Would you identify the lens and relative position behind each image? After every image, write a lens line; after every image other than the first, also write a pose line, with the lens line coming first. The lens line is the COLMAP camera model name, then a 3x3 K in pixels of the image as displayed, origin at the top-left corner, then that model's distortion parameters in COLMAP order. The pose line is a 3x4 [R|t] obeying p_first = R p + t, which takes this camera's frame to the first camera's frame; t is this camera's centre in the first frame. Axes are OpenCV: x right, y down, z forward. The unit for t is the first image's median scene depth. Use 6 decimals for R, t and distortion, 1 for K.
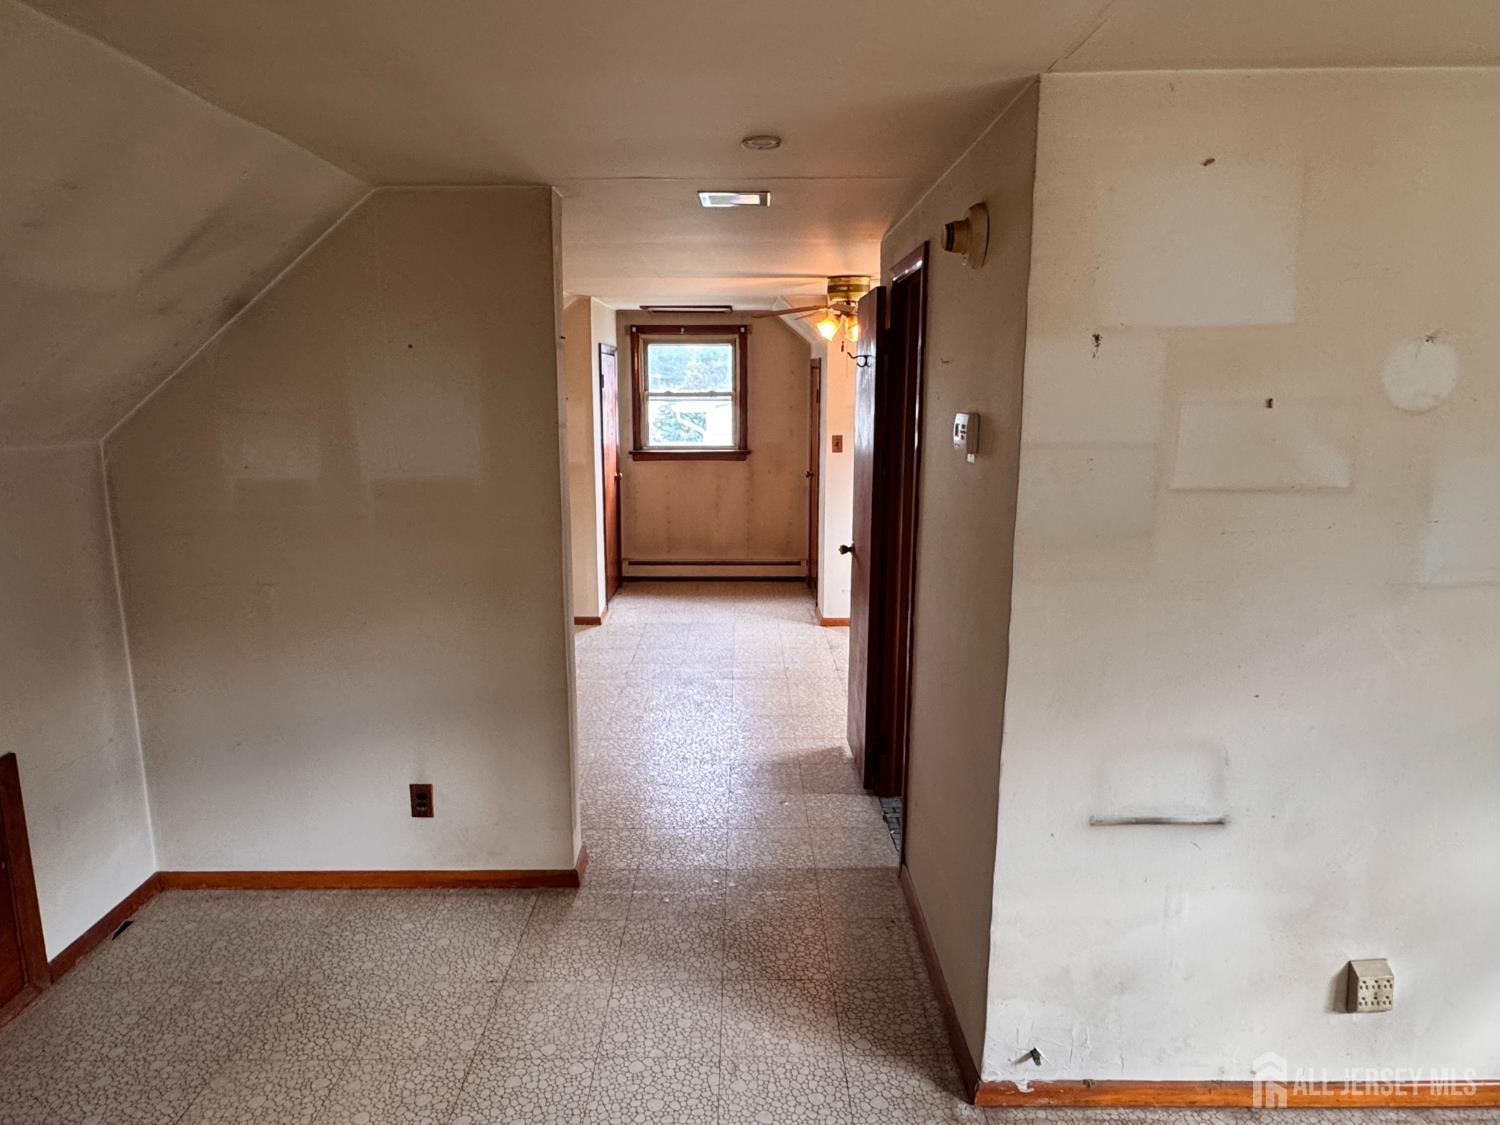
lens RADIAL K [[945.8, 0, 748.3], [0, 945.8, 566.2], [0, 0, 1]] dist [-0.005936, -0.000300]
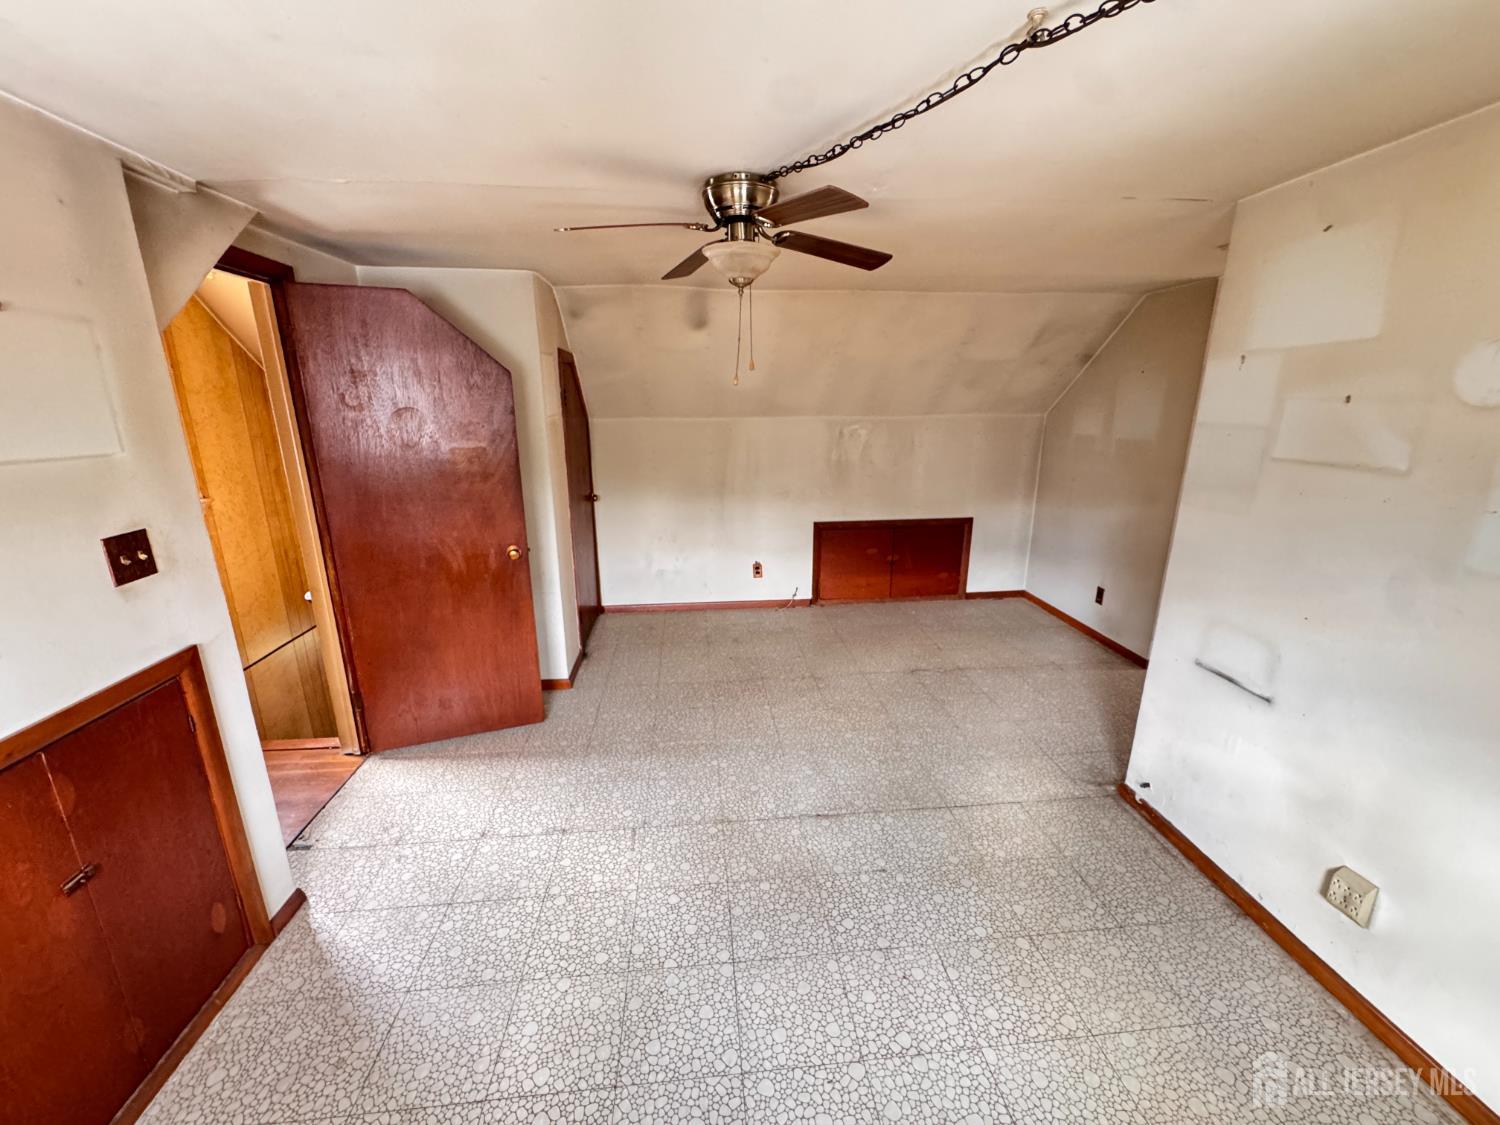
lens RADIAL K [[599.6, 0, 747.6], [0, 599.6, 560.4], [0, 0, 1]] dist [0.000120, -0.000297]
pose [[0.090255, 0.262707, -0.960645, 1.236440], [-0.185628, 0.952116, 0.242935, -0.003184], [0.978466, 0.156396, 0.134699, 0.077654]]
